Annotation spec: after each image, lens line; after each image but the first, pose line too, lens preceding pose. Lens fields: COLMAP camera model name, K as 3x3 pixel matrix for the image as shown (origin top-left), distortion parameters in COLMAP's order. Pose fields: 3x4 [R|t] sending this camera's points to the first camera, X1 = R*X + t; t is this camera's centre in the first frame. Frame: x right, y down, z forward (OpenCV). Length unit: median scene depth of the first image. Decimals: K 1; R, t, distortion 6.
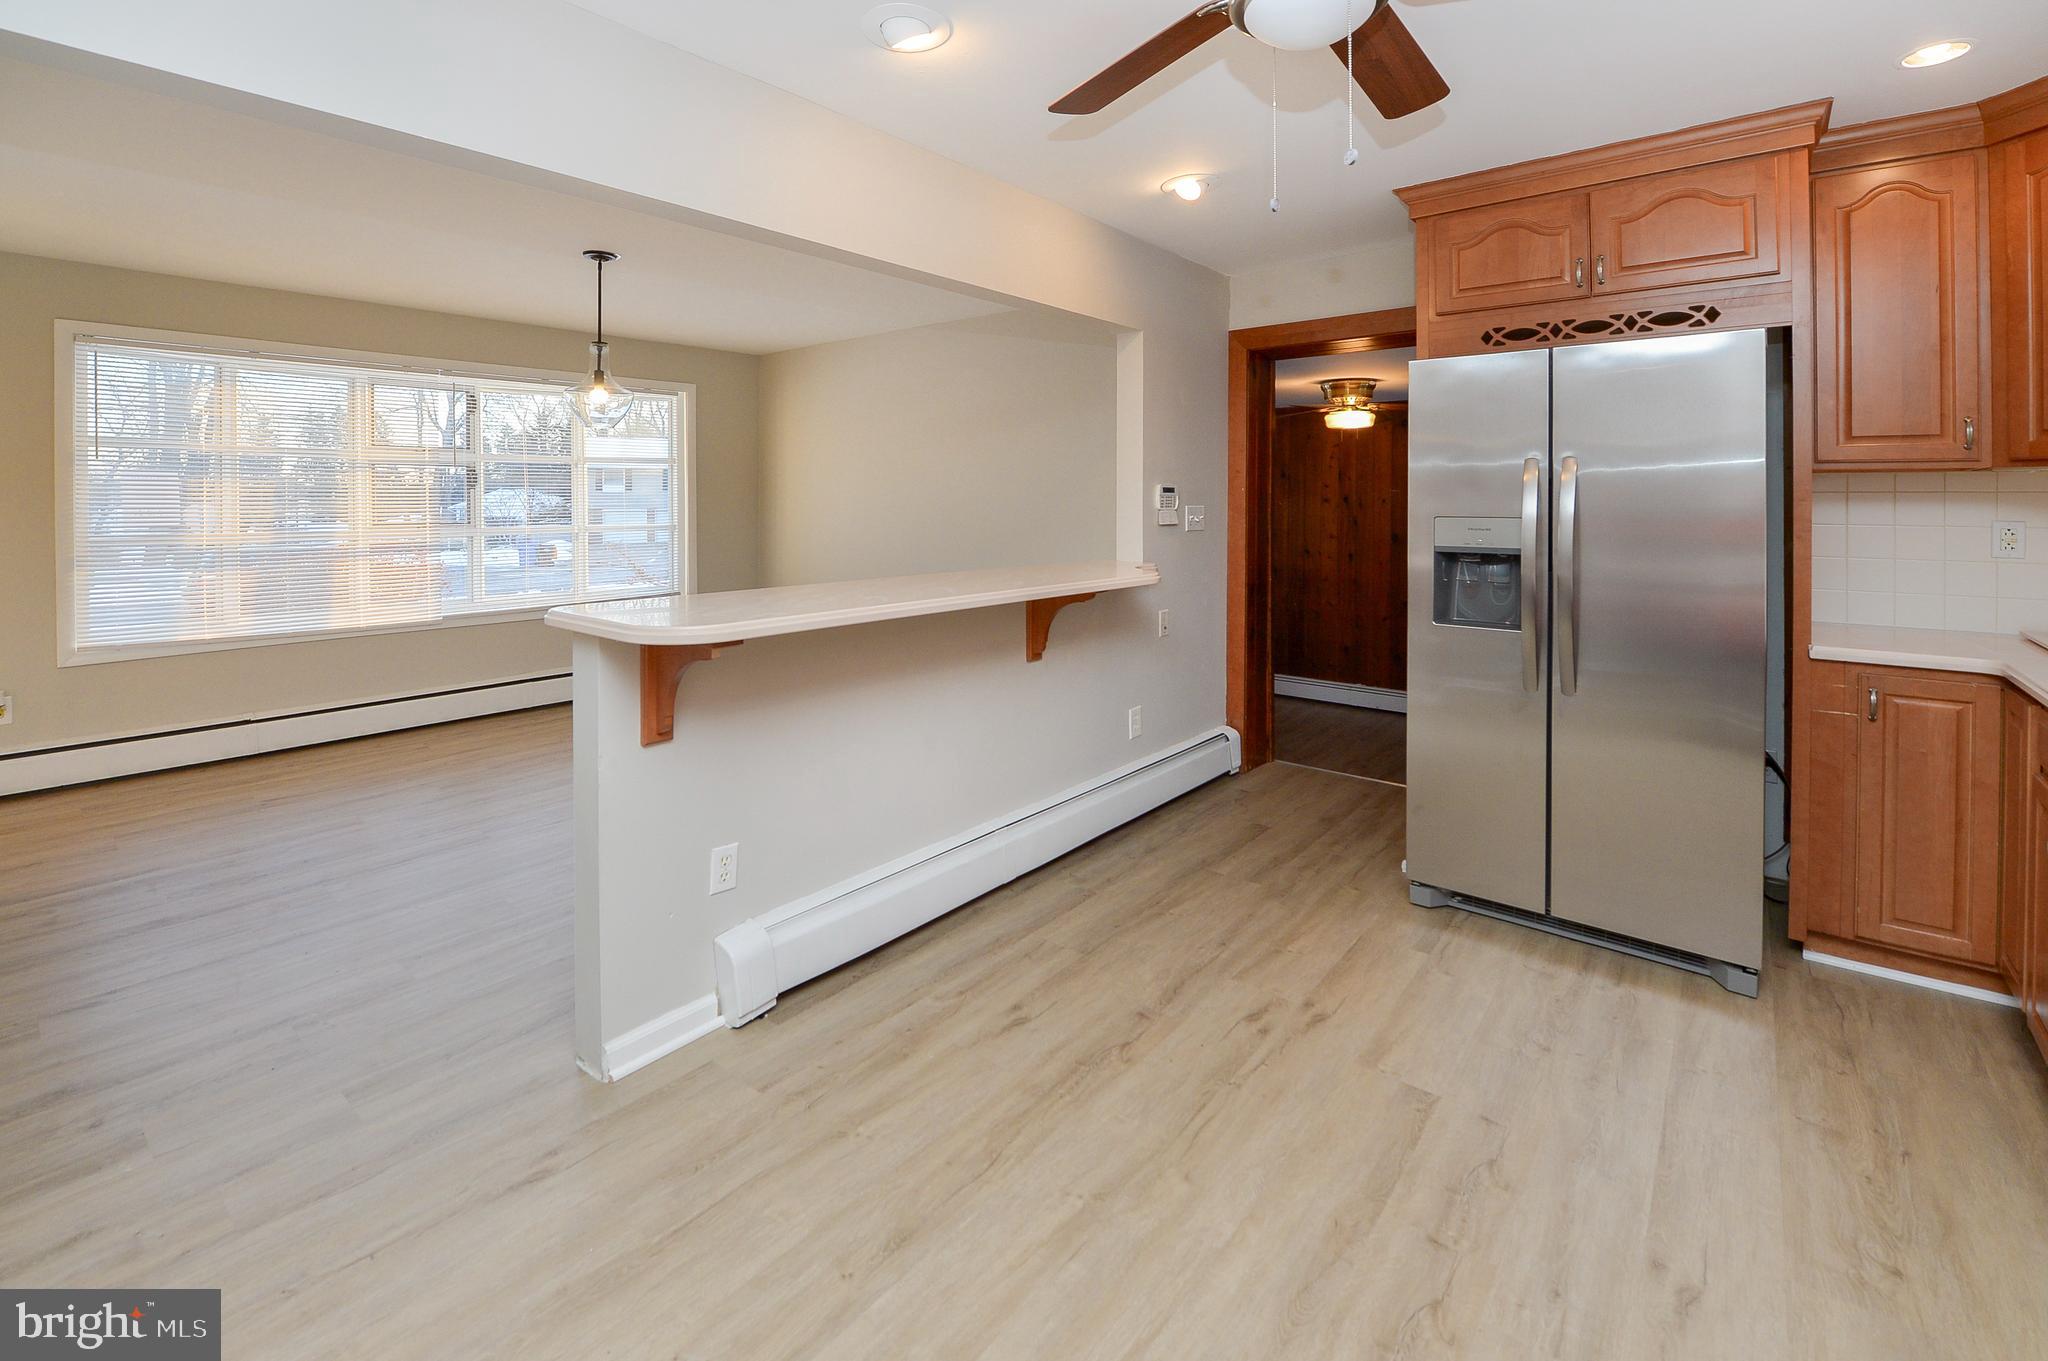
lens RADIAL K [[938.8, 0, 1153.2], [0, 938.8, 507.6], [0, 0, 1]] dist [-0.013808, -0.000442]
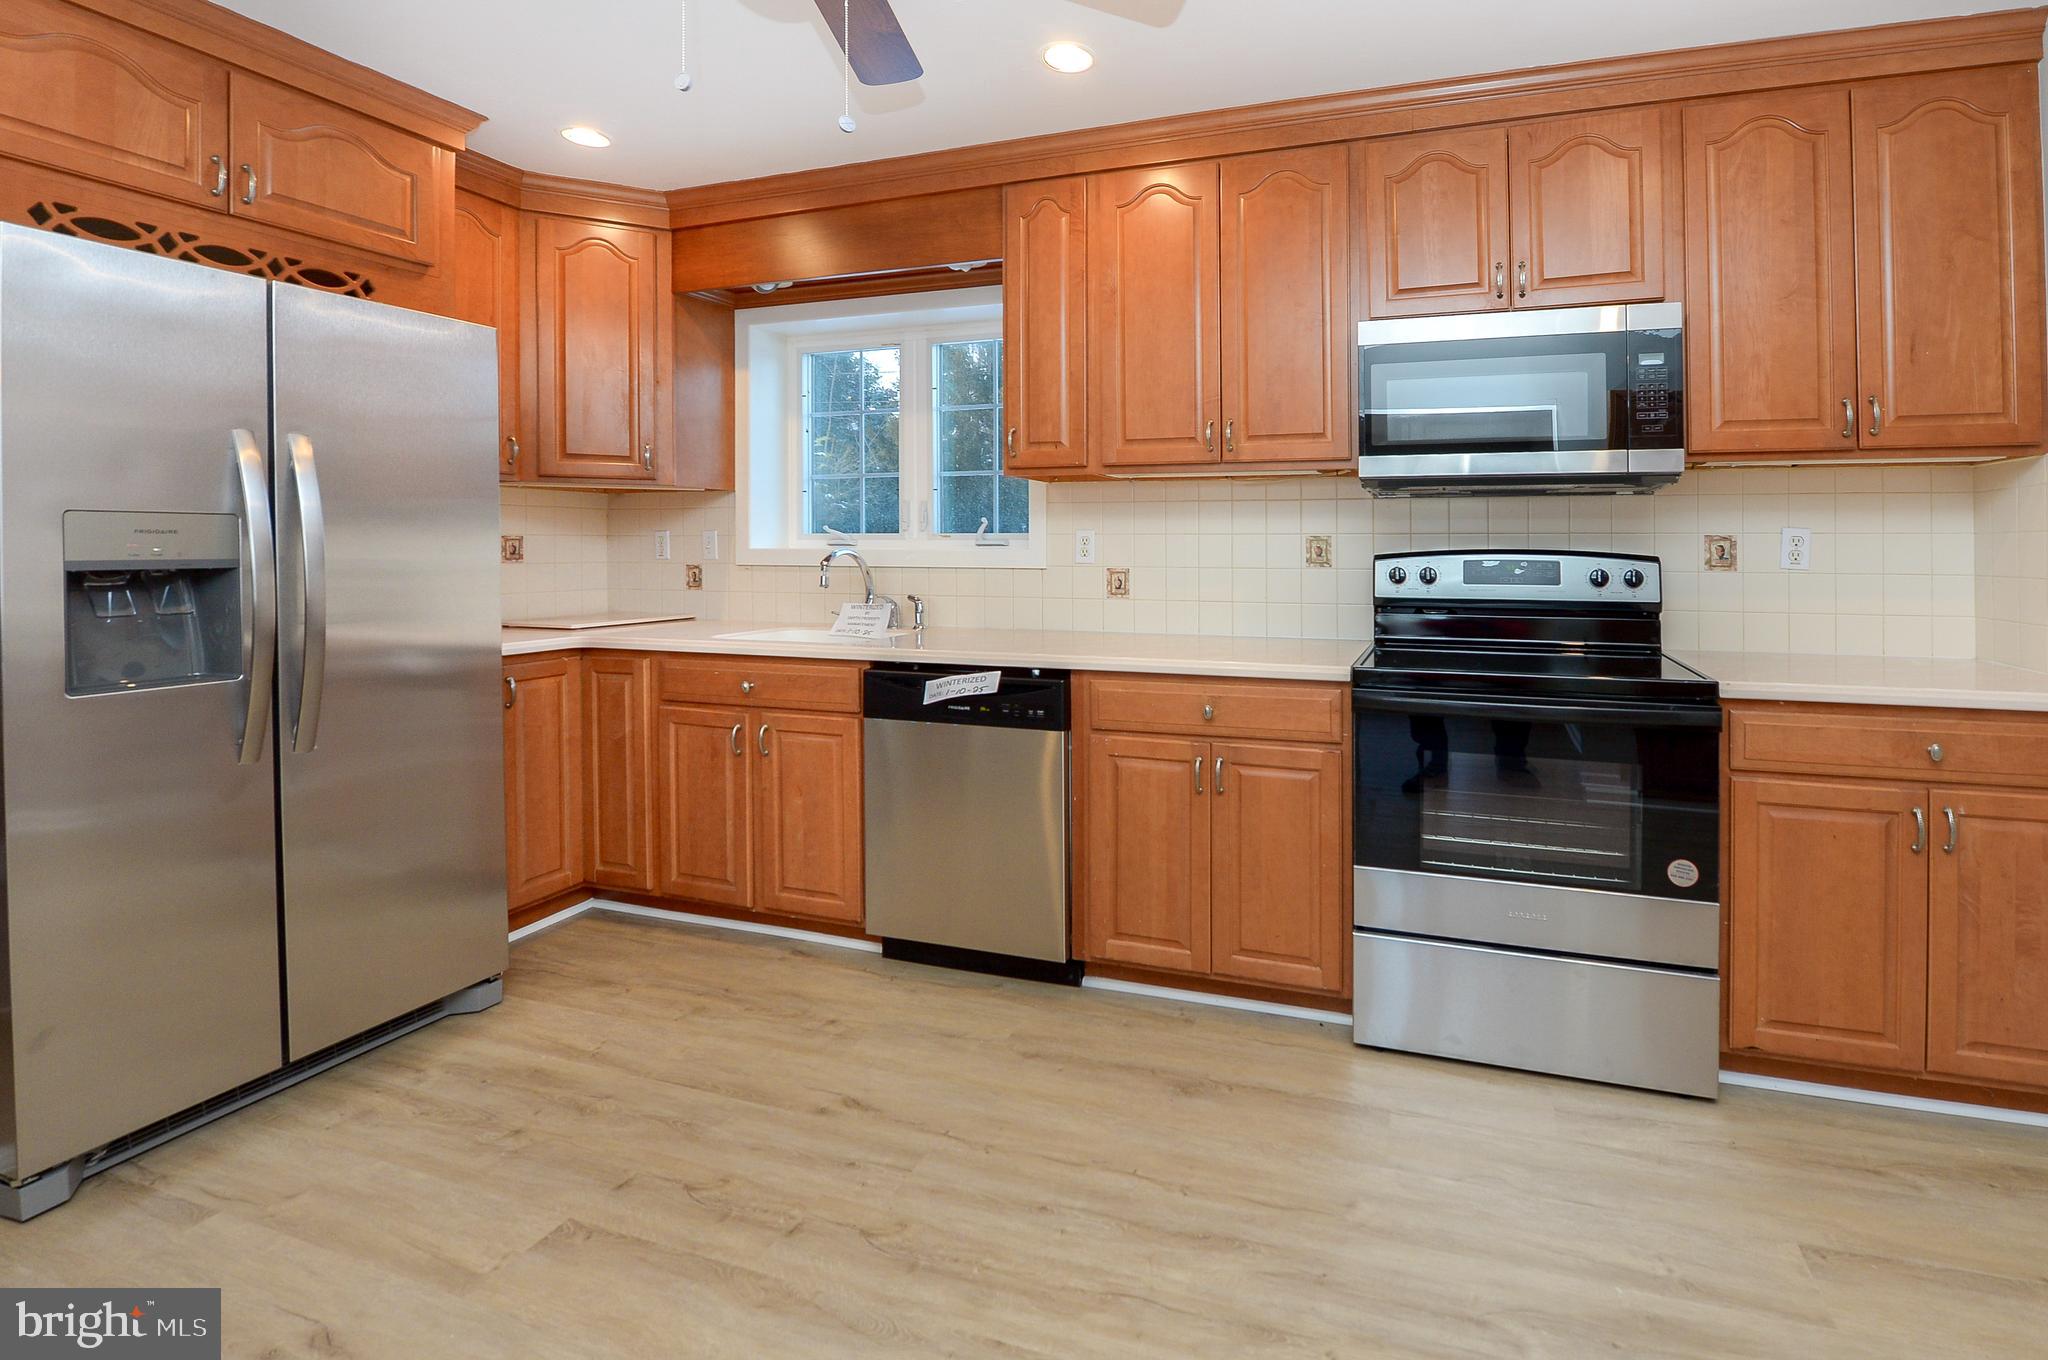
lens RADIAL K [[848.9, 0, 1217.1], [0, 848.9, 535.6], [0, 0, 1]] dist [-0.012327, -0.000615]
pose [[-0.306742, -0.001895, 0.951791, -0.488075], [0.021220, 0.999736, 0.008829, 0.044434], [-0.951556, 0.022905, -0.306621, 0.603249]]
